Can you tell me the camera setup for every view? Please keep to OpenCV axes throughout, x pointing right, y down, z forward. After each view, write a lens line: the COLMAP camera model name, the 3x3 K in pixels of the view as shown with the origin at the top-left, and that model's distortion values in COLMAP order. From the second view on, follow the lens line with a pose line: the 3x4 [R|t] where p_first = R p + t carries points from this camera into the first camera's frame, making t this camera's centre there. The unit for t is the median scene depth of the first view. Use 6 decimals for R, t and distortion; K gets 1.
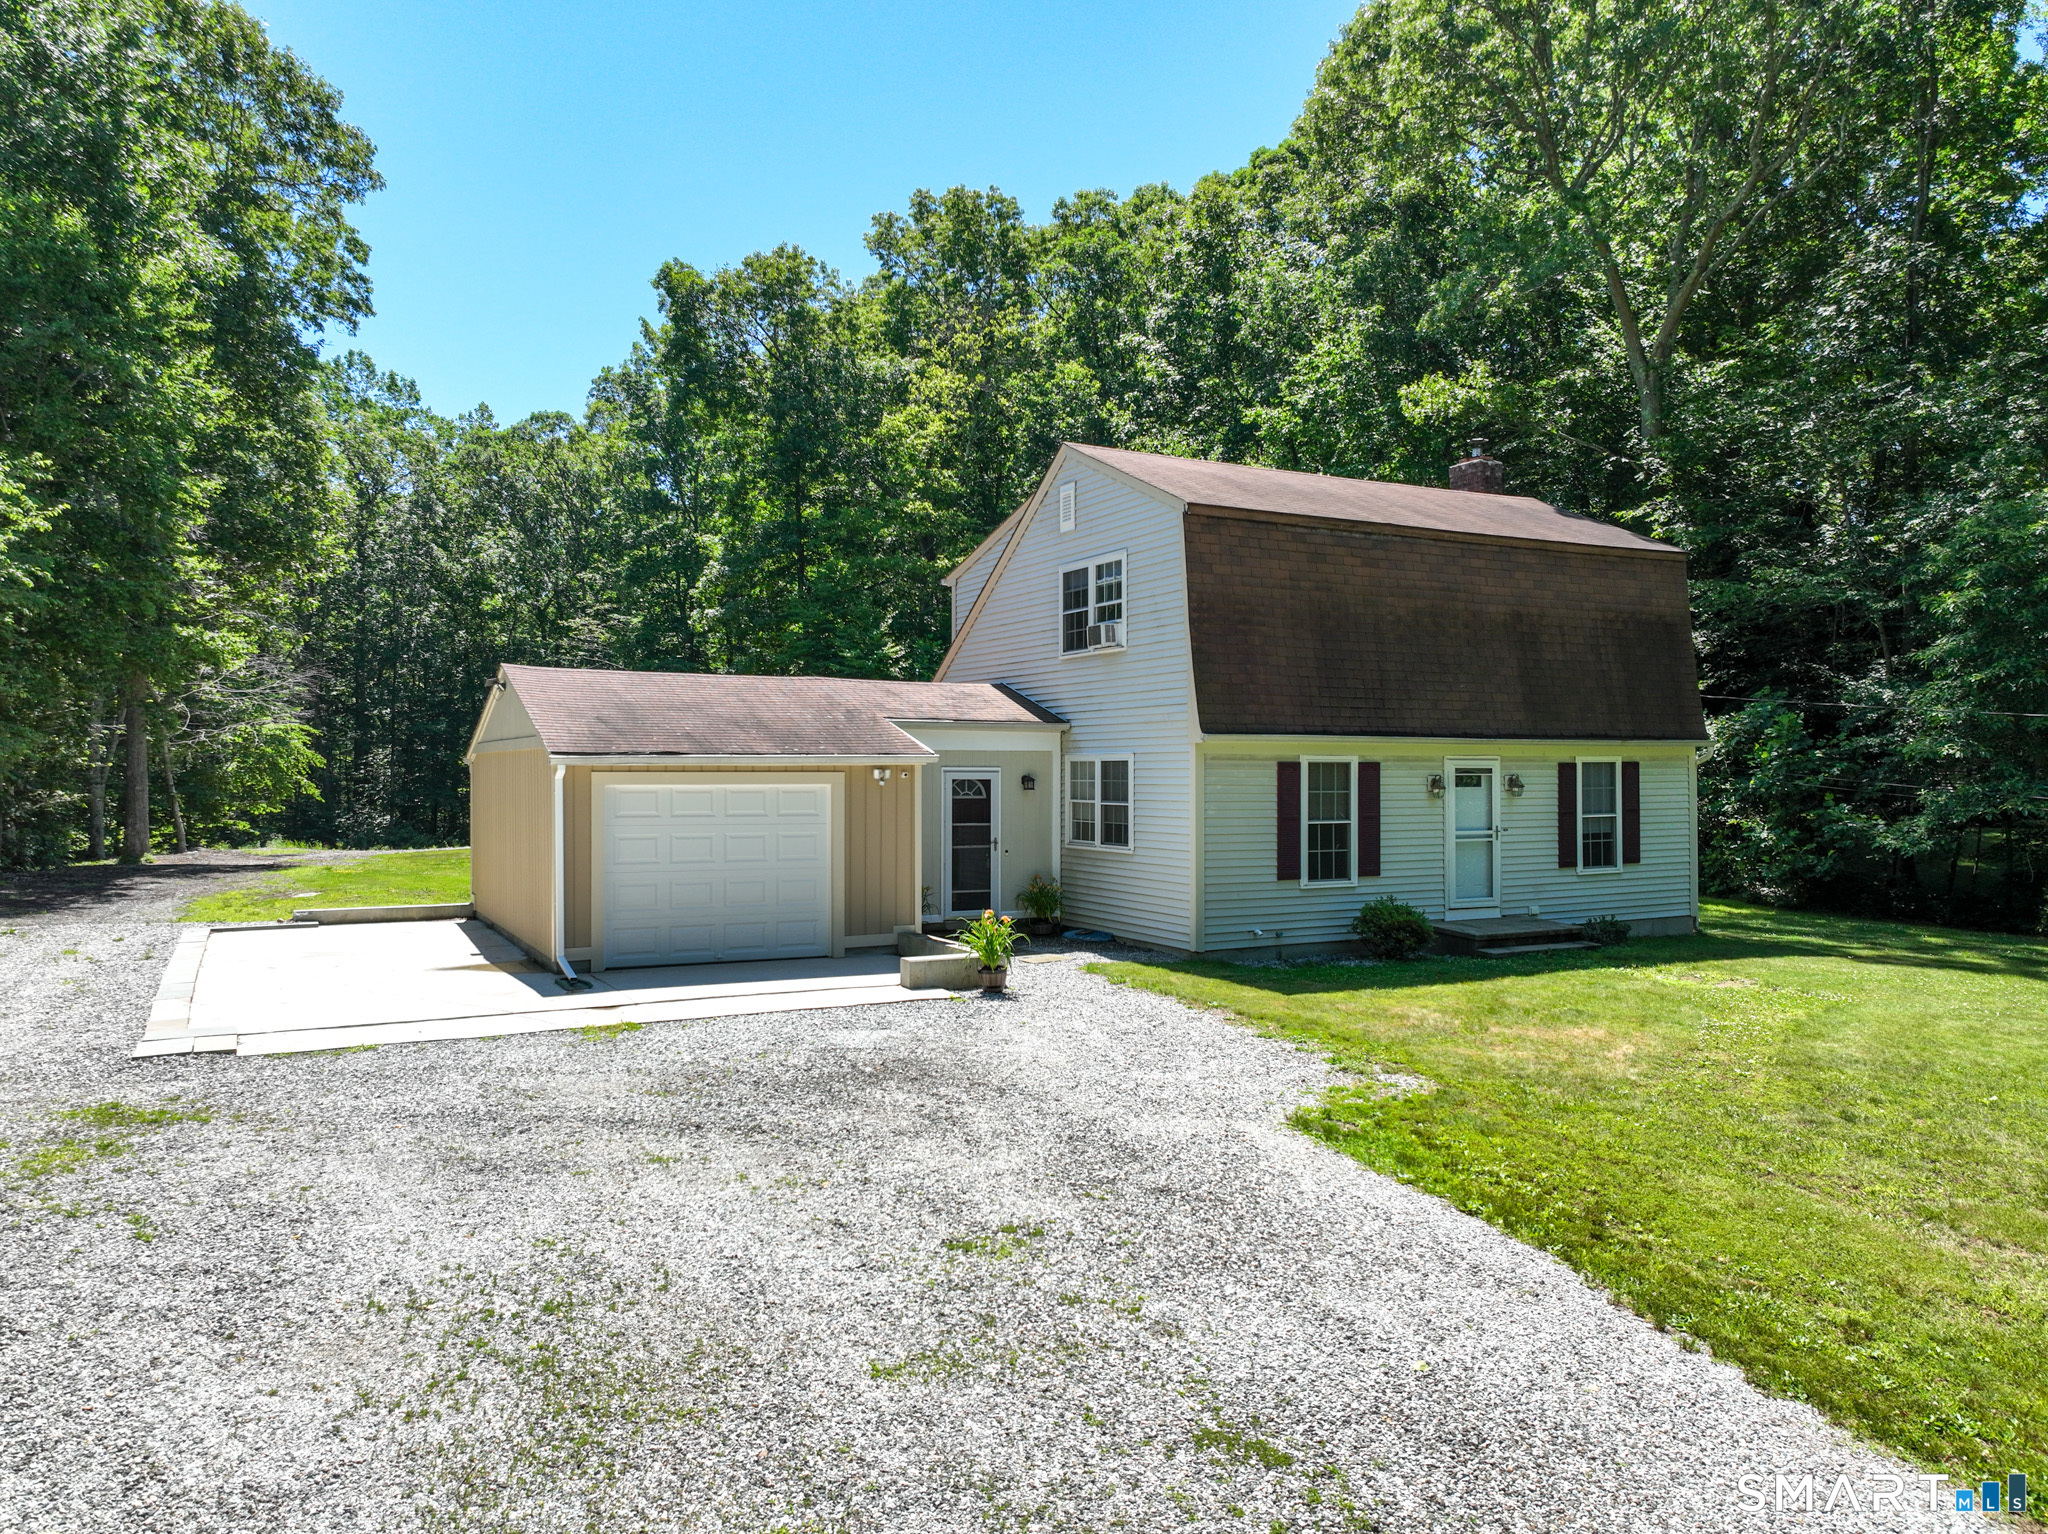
lens RADIAL K [[1447.2, 0, 1024.0], [0, 1447.2, 767.0], [0, 0, 1]] dist [0.002144, -0.001045]
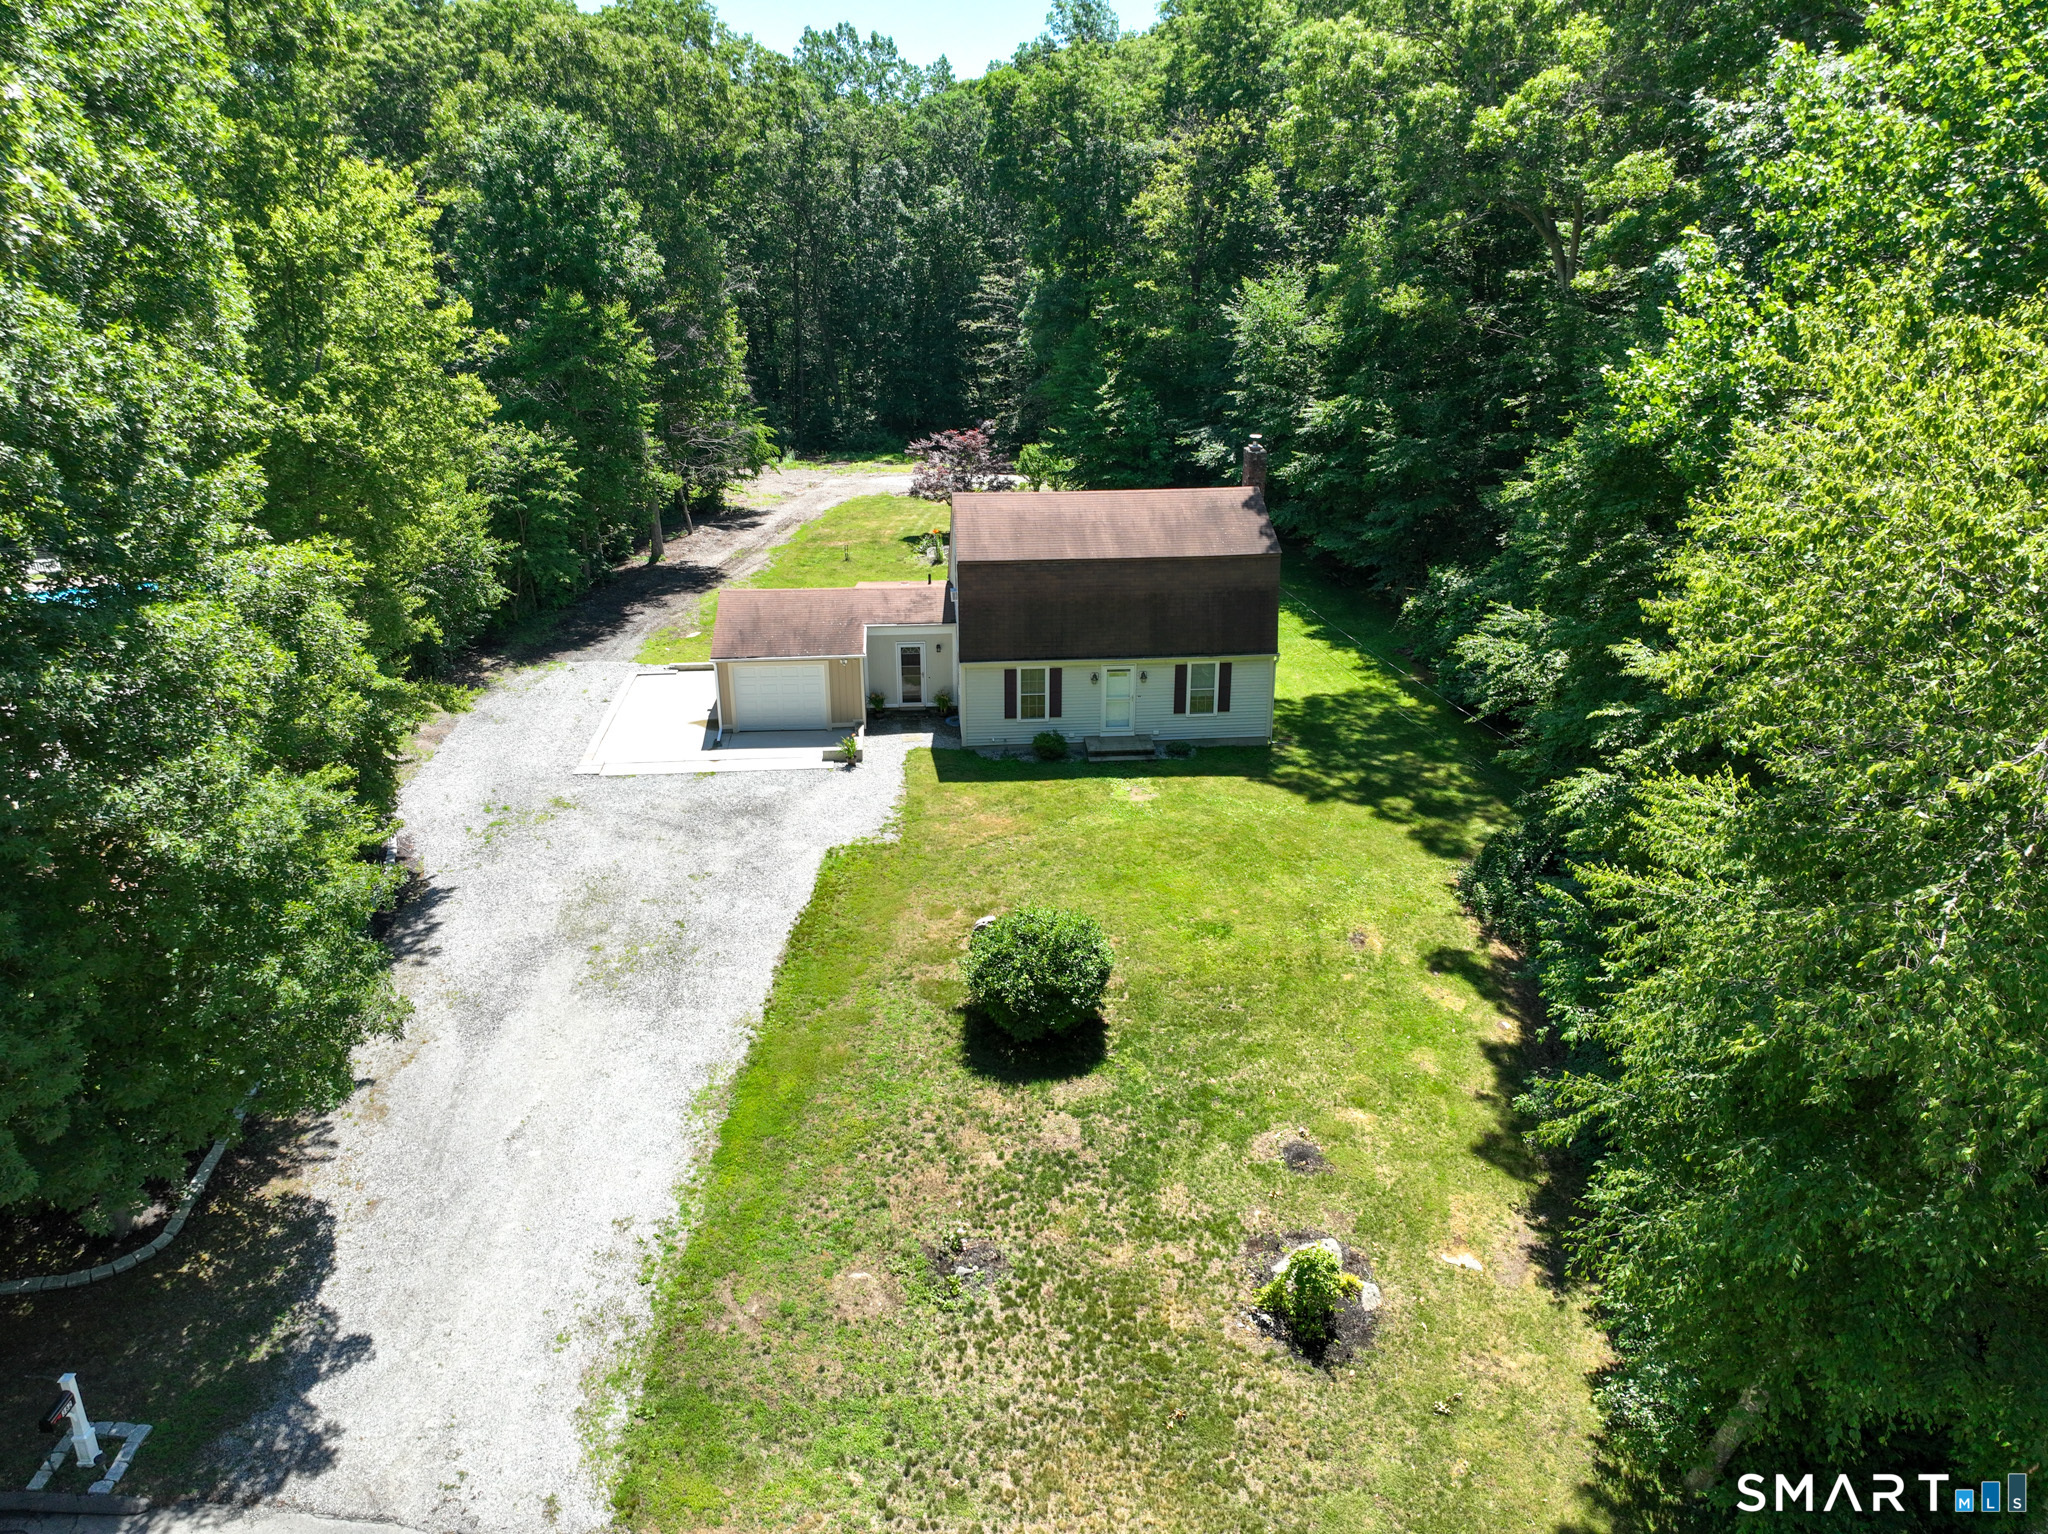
lens RADIAL K [[1447.2, 0, 1024.0], [0, 1447.2, 767.0], [0, 0, 1]] dist [0.002144, -0.001045]
pose [[0.920106, 0.141684, -0.365146, 0.986814], [-0.000055, 0.932325, 0.361622, -0.639151], [0.391670, -0.332710, 0.857845, -0.935575]]
